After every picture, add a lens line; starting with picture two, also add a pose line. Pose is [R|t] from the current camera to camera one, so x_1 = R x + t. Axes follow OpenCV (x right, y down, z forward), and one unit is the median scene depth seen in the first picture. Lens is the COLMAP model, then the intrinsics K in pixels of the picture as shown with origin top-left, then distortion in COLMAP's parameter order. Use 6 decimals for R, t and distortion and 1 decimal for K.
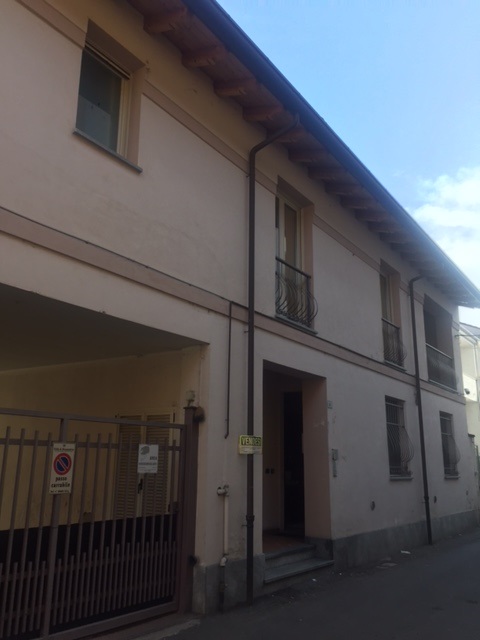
lens RADIAL K [[550.7, 0, 240.0], [0, 550.7, 320.0], [0, 0, 1]] dist [-0.001341, -0.008842]
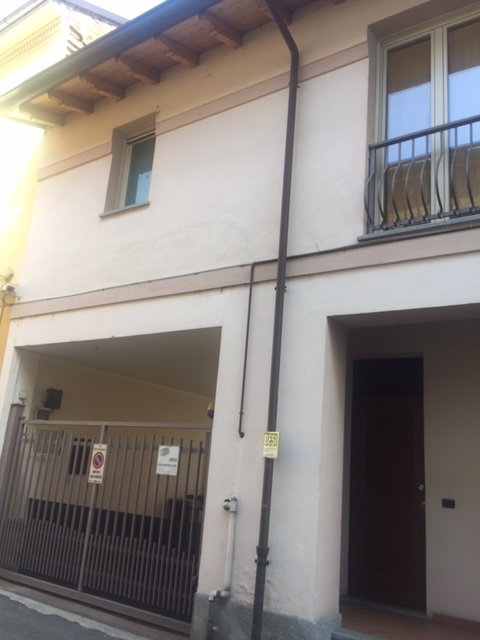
lens RADIAL K [[538.1, 0, 240.0], [0, 538.1, 320.0], [0, 0, 1]] dist [0.010856, 0.005392]
pose [[0.018416, -0.271540, -0.962251, 0.866358], [0.182330, 0.947188, -0.263800, 0.298755], [0.983065, -0.170589, 0.066954, 1.128304]]
